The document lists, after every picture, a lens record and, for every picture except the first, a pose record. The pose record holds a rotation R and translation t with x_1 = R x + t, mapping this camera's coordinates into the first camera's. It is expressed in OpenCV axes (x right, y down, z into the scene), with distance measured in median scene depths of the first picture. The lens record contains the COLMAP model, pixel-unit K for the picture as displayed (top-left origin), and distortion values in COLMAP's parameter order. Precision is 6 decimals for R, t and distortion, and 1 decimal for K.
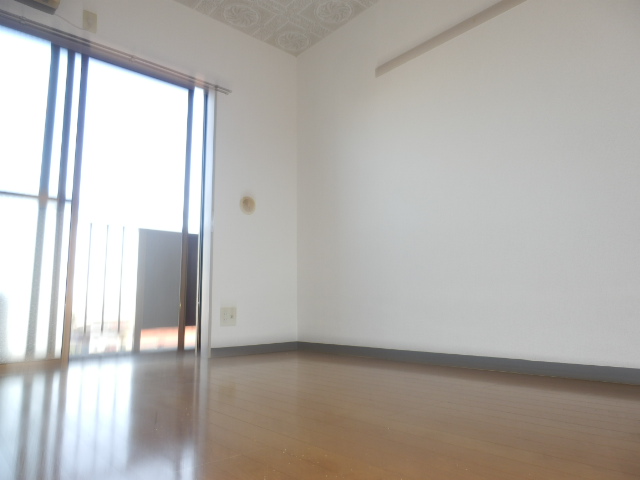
lens RADIAL K [[440.7, 0, 327.2], [0, 440.7, 230.4], [0, 0, 1]] dist [0.008045, 0.004997]
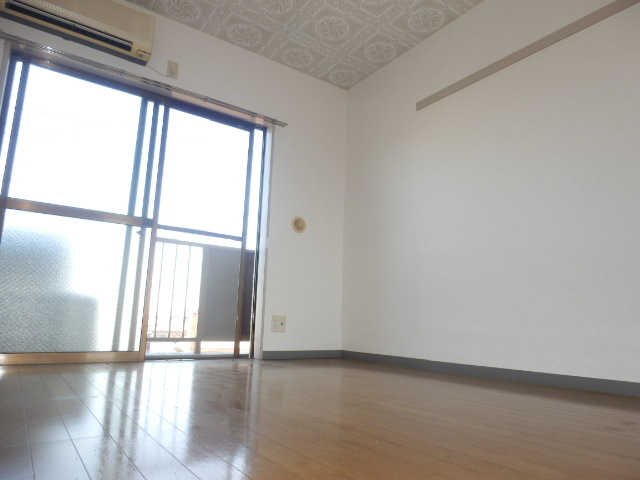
lens RADIAL K [[444.6, 0, 320.0], [0, 444.6, 240.0], [0, 0, 1]] dist [-0.018828, 0.003072]
pose [[0.990087, 0.020172, -0.139002, 0.028404], [-0.024913, 0.999163, -0.032447, 0.012561], [0.138231, 0.035588, 0.989760, -0.095341]]
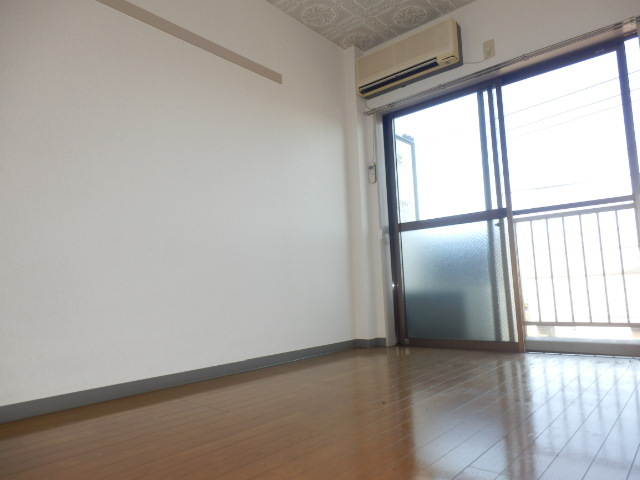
lens RADIAL K [[444.6, 0, 320.0], [0, 444.6, 240.0], [0, 0, 1]] dist [-0.018828, 0.003072]
pose [[0.118725, -0.112267, -0.986560, 0.404475], [0.187897, 0.978175, -0.088701, 0.020348], [0.974987, -0.174841, 0.137229, 0.285631]]
